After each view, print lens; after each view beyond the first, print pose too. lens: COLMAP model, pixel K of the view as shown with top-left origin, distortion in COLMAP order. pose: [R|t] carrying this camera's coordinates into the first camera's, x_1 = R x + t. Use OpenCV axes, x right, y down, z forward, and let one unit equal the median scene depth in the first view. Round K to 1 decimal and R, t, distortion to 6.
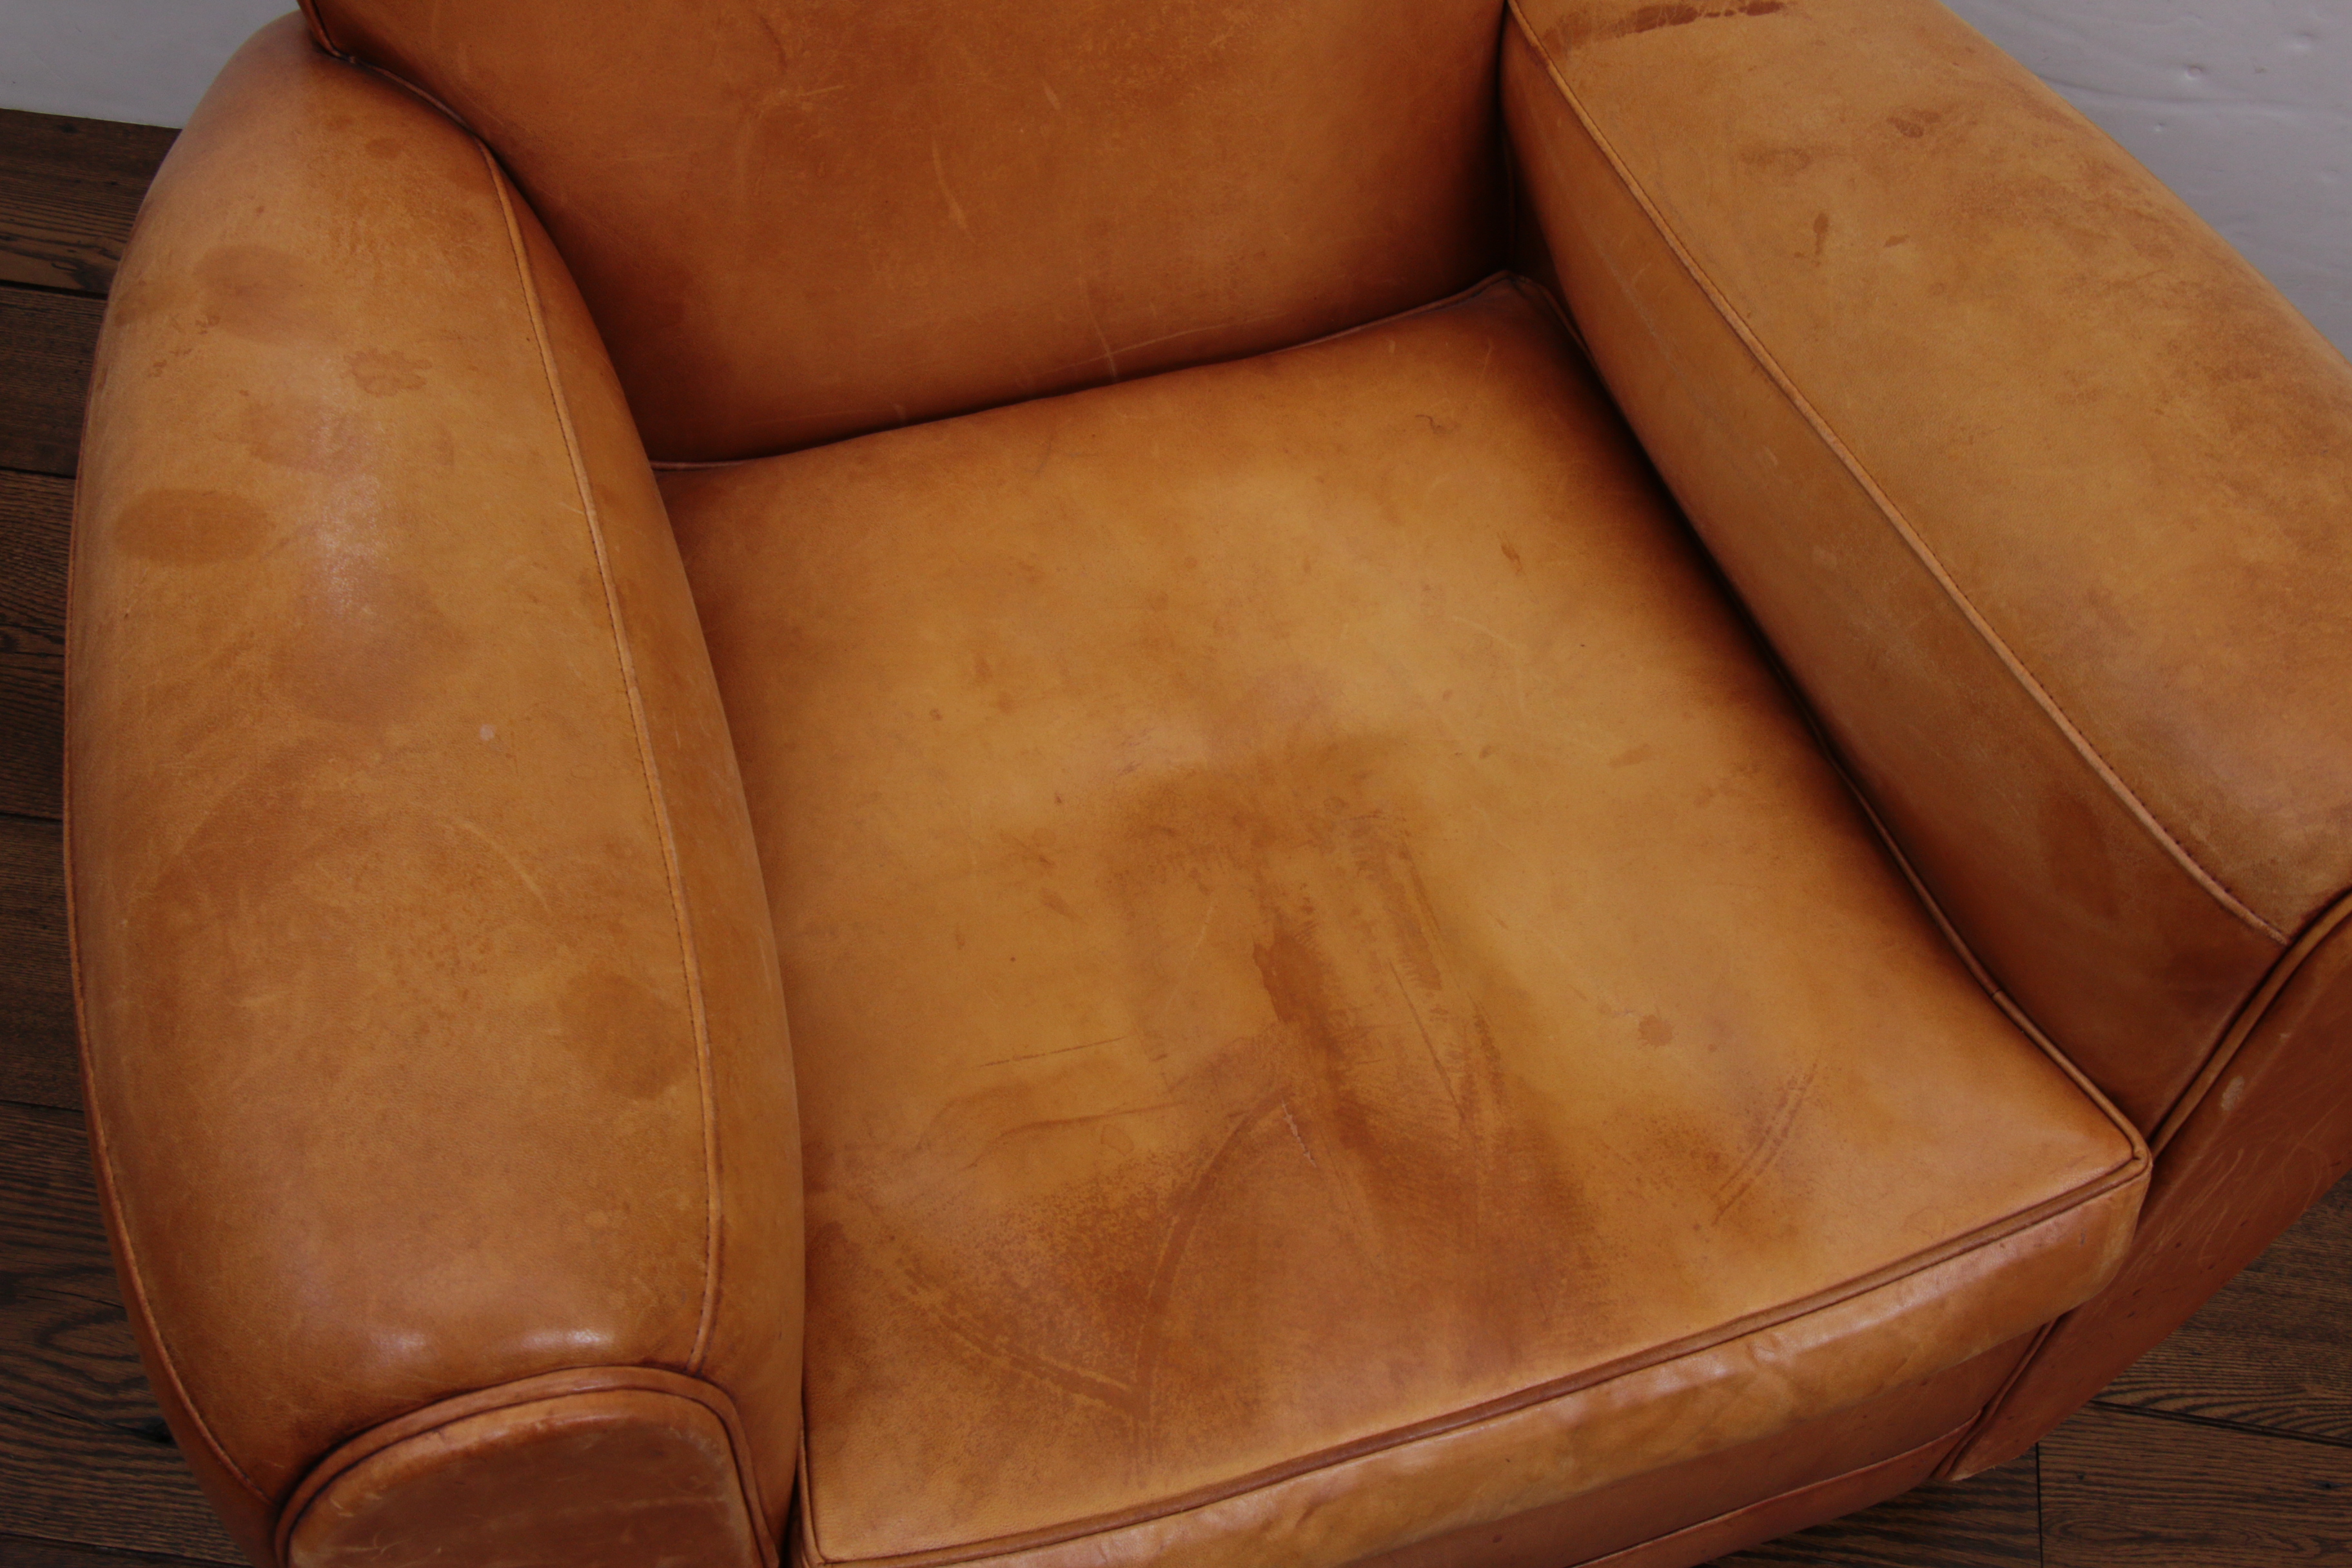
lens RADIAL K [[2785.3, 0, 1176.0], [0, 2785.3, 784.0], [0, 0, 1]] dist [-0.061748, 0.261310]
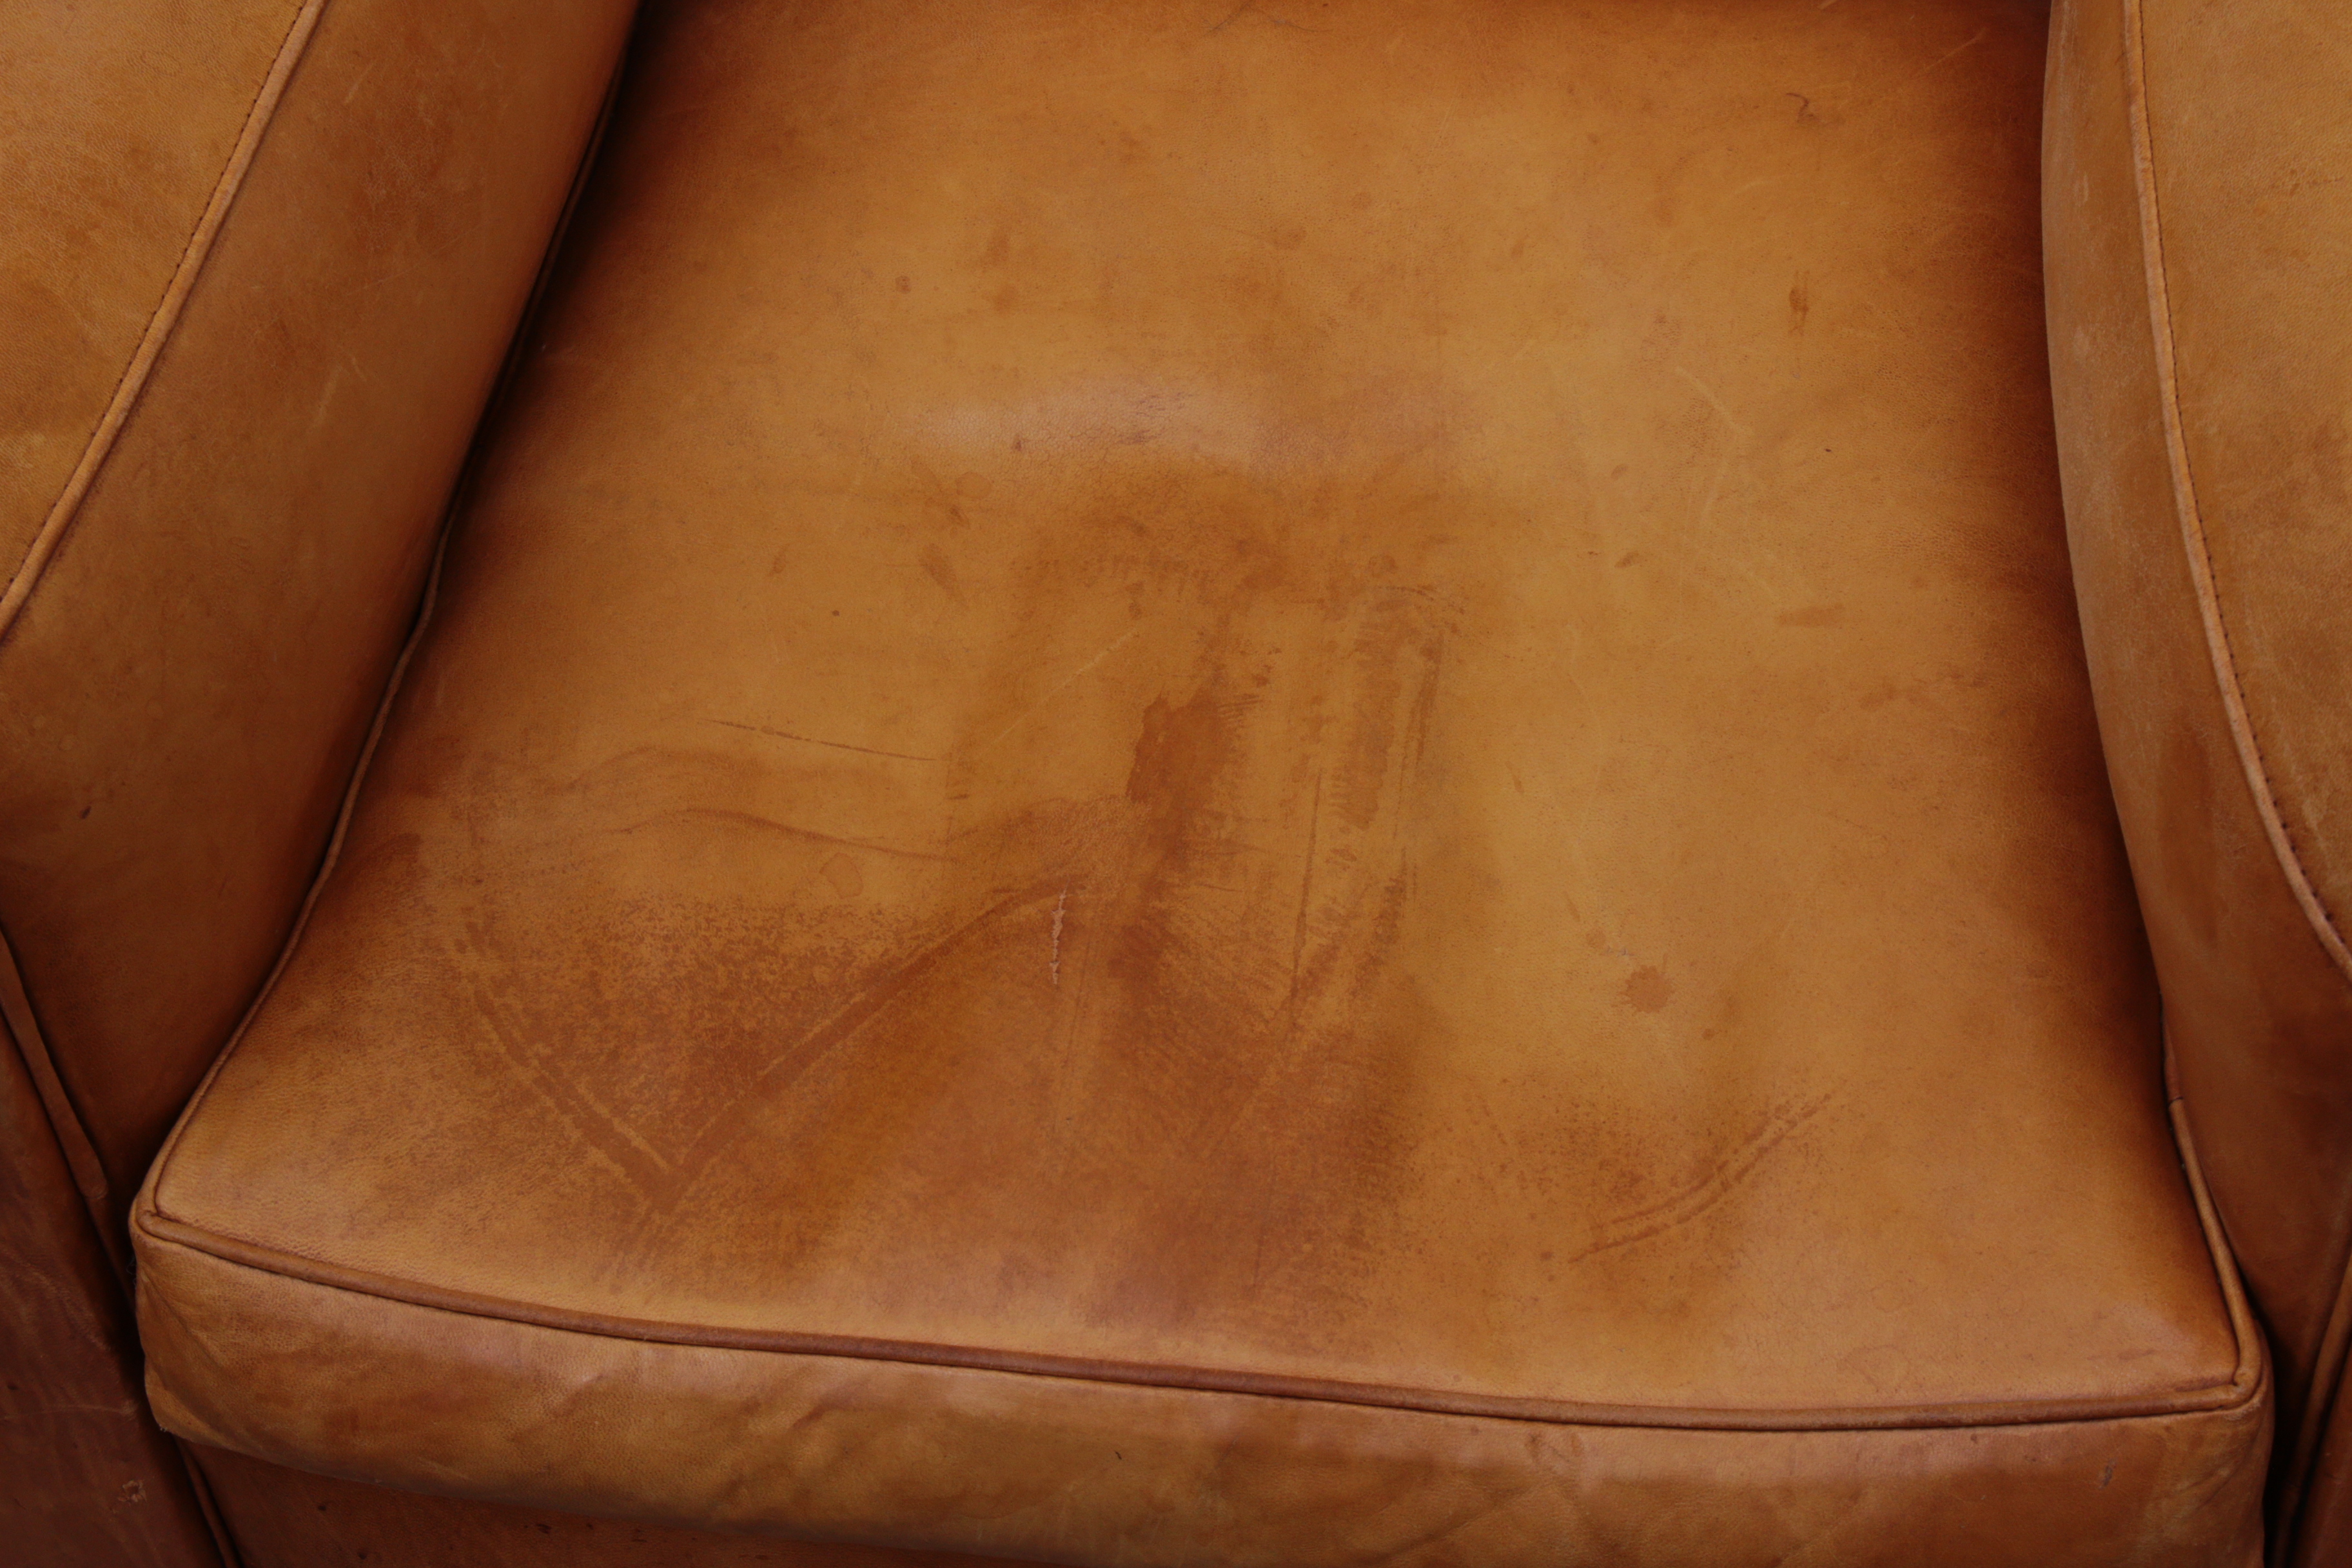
lens RADIAL K [[4532.3, 0, 1176.0], [0, 4532.3, 784.0], [0, 0, 1]] dist [0.162683, 0.405591]
pose [[0.891288, 0.291981, -0.346920, 0.439313], [-0.313454, 0.949584, -0.006105, 0.086004], [0.327647, 0.114185, 0.937875, -0.045824]]
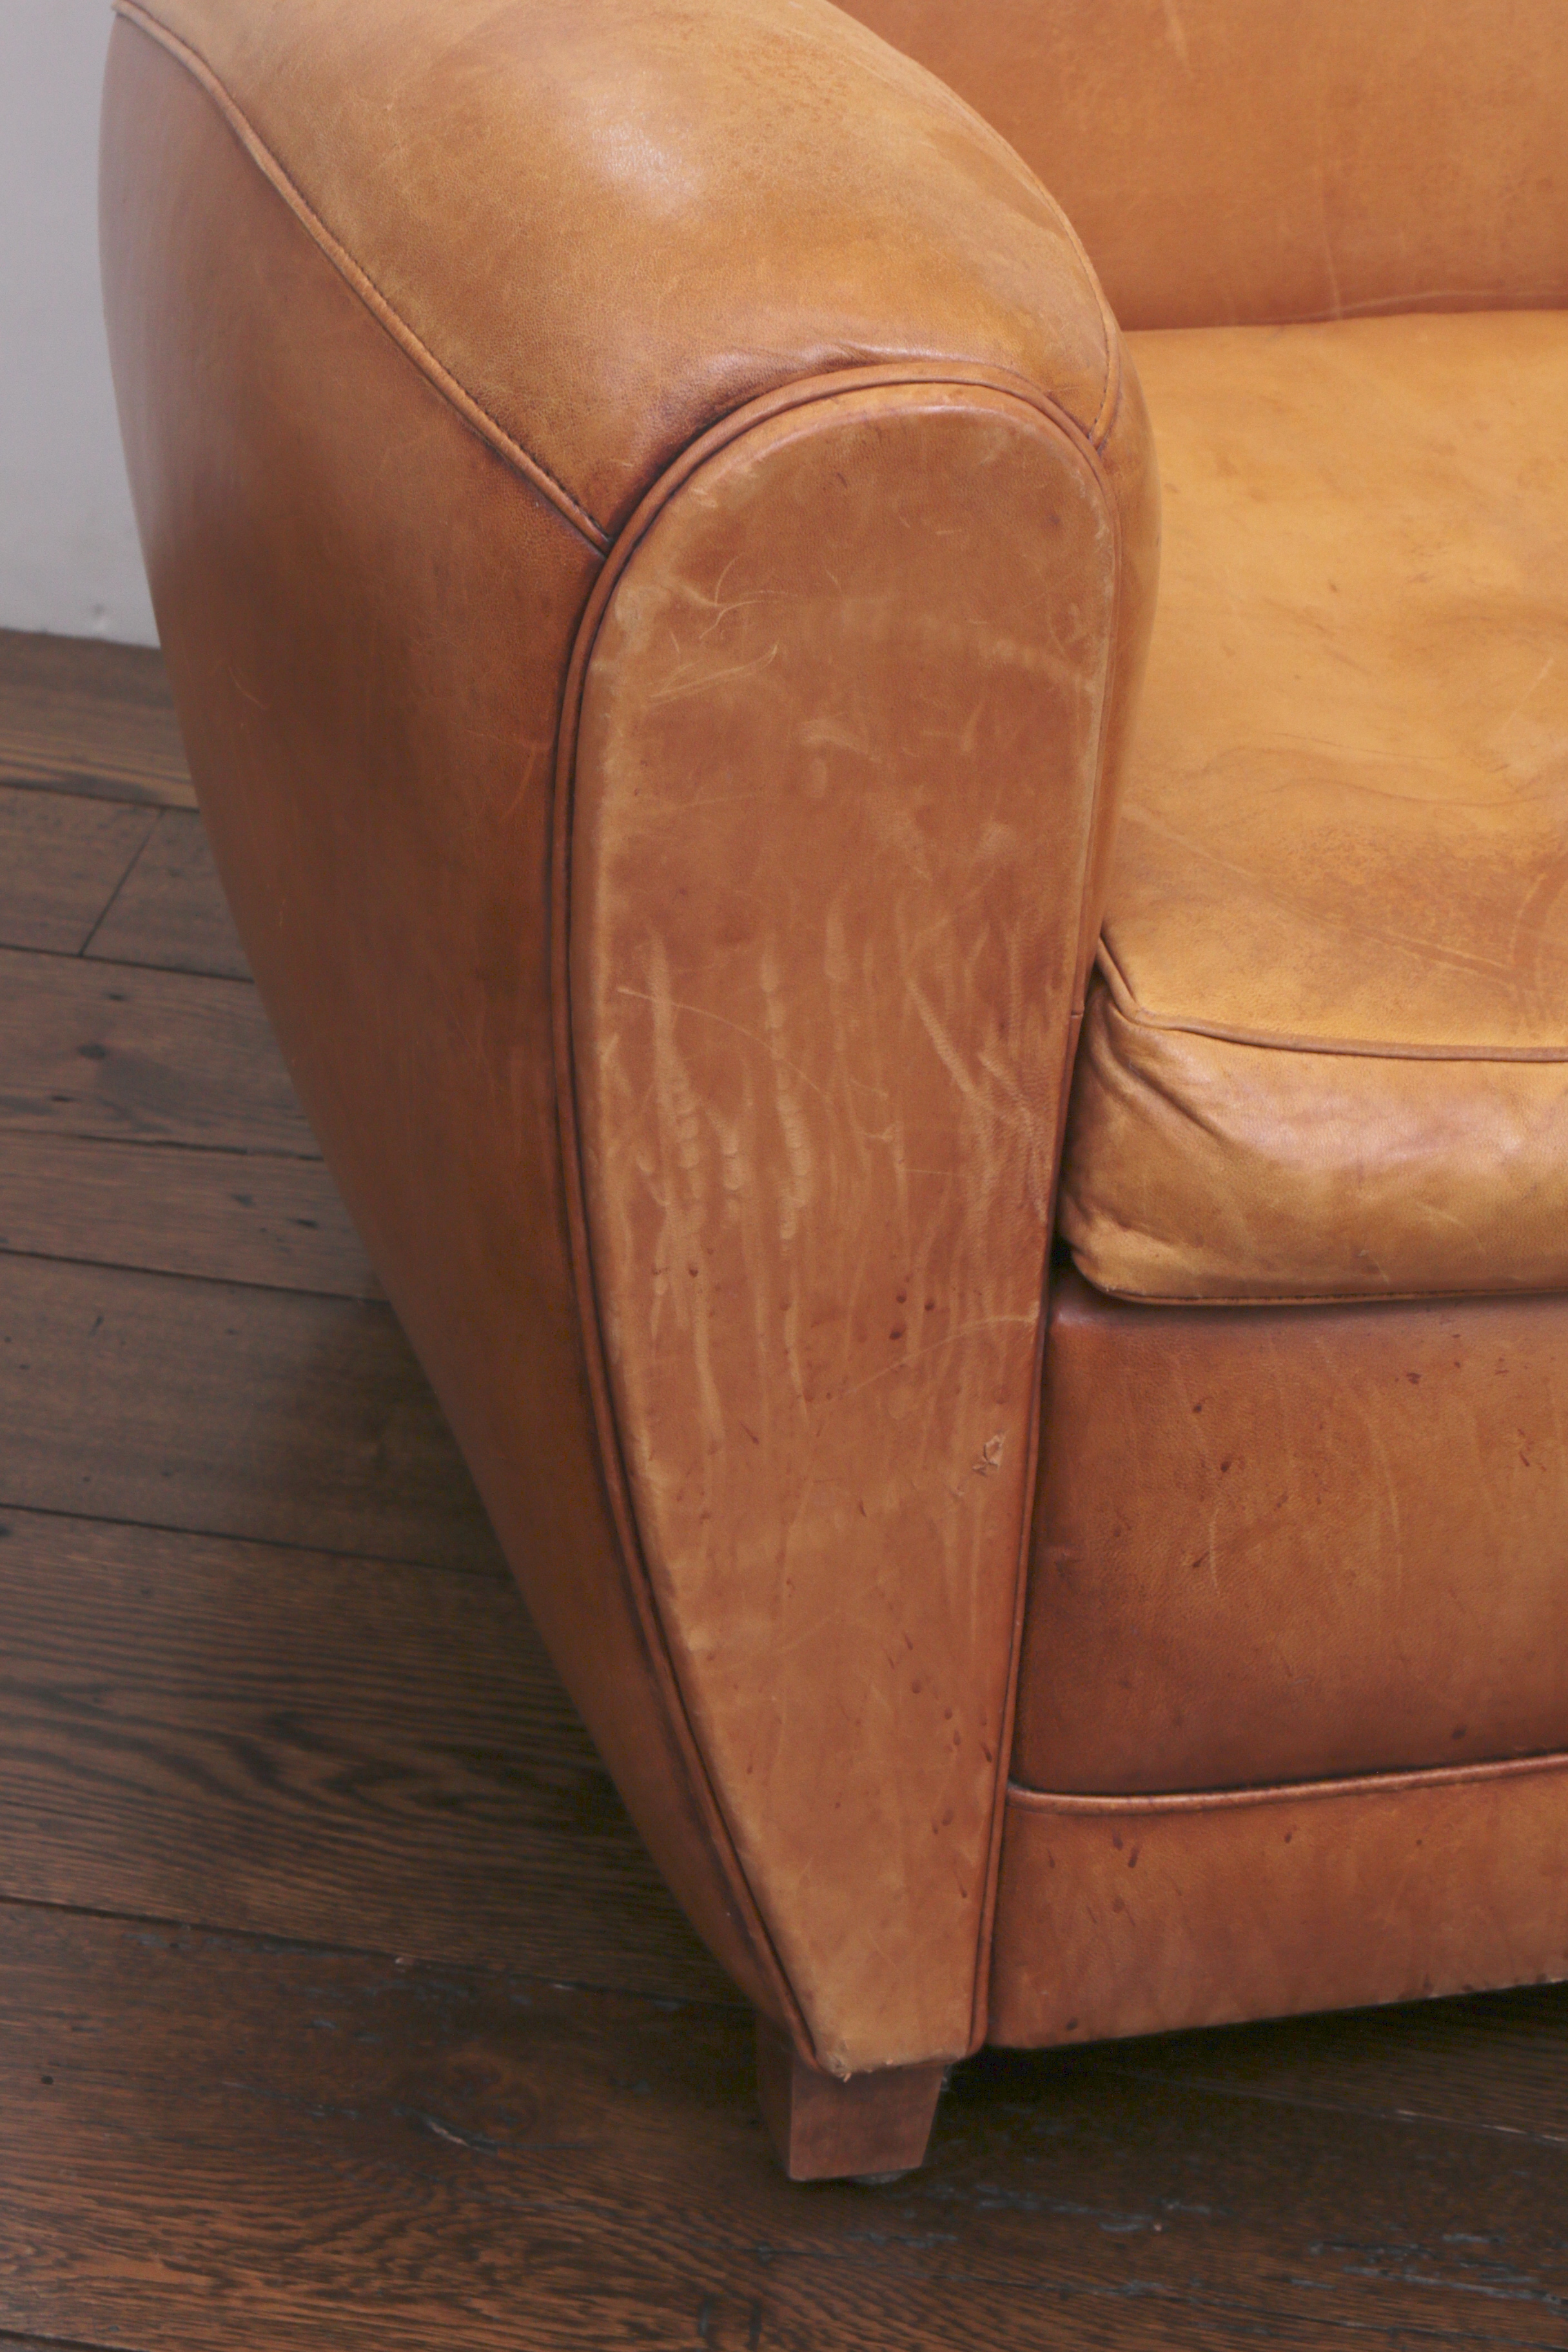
lens RADIAL K [[6046.2, 0, 767.8], [0, 6046.2, 1189.1], [0, 0, 1]] dist [0.344121, 0.785175]
pose [[0.999201, 0.039699, 0.004520, -0.210286], [-0.033250, 0.888900, -0.456892, 0.975284], [-0.022157, 0.456377, 0.889511, -0.423998]]
